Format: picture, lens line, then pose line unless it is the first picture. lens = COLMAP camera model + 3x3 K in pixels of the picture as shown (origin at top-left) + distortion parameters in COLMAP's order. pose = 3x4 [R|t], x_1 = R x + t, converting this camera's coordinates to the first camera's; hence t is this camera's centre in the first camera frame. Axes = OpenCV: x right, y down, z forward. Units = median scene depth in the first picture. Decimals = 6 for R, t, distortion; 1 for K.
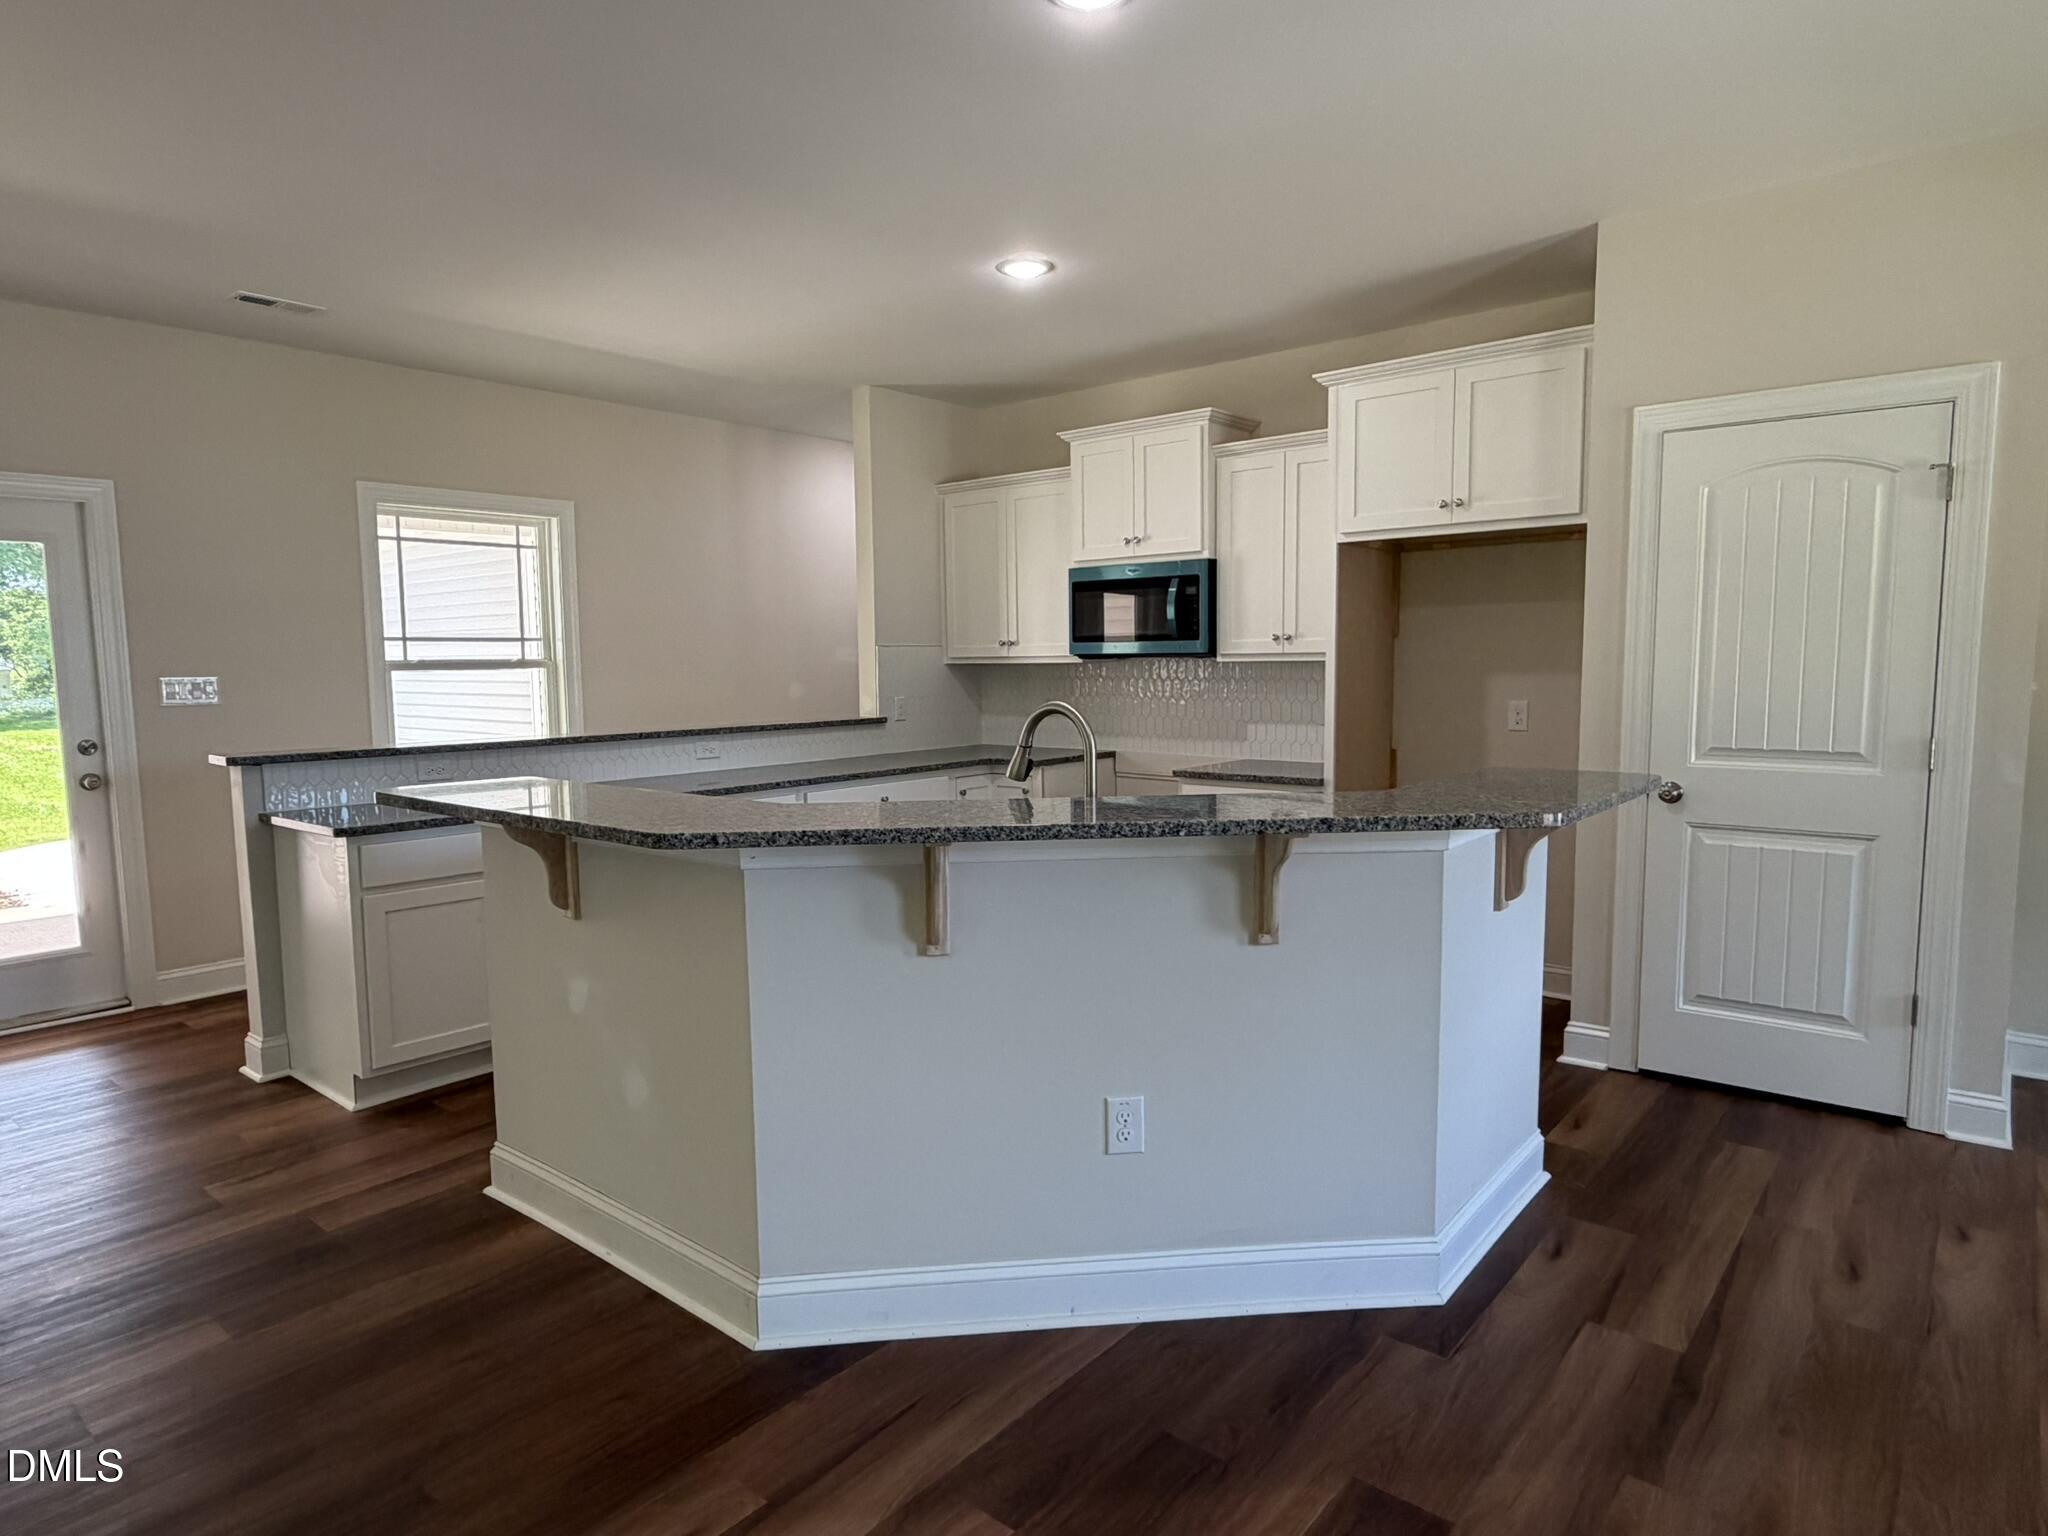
lens RADIAL K [[1187.9, 0, 1017.6], [0, 1187.9, 775.5], [0, 0, 1]] dist [-0.001008, 0.000273]
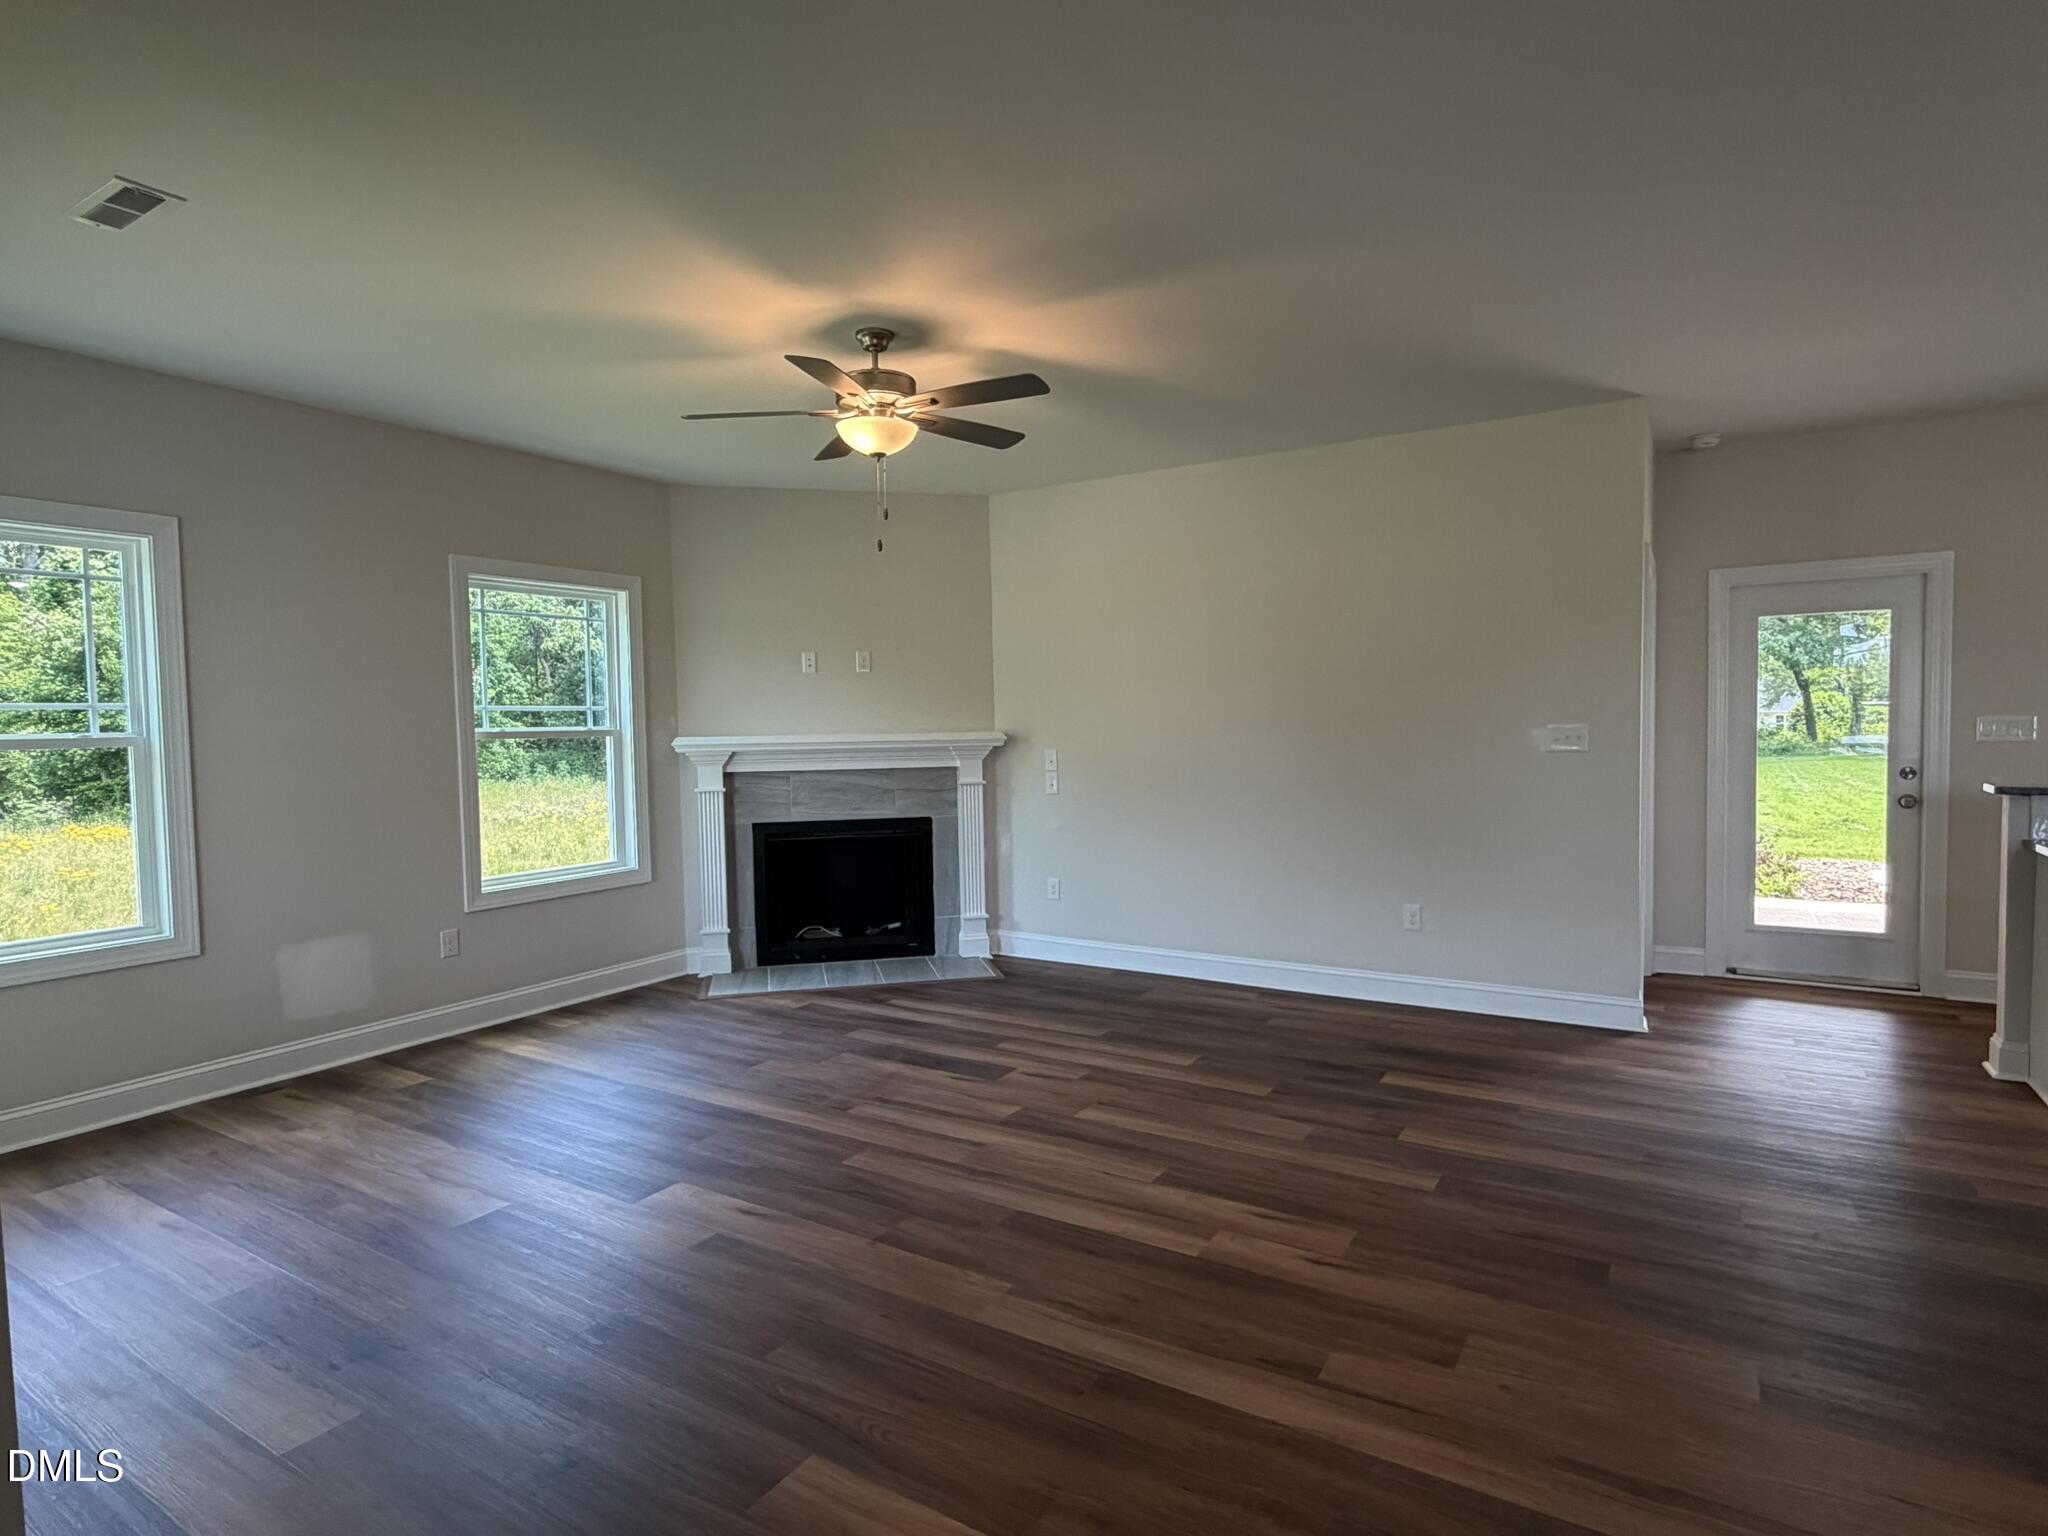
lens RADIAL K [[1078.1, 0, 1020.4], [0, 1078.1, 771.5], [0, 0, 1]] dist [0.001757, -0.000296]
pose [[0.140691, 0.055862, -0.988476, 0.165749], [-0.086523, 0.995281, 0.043932, 0.004543], [0.986266, 0.079345, 0.144861, -0.055122]]
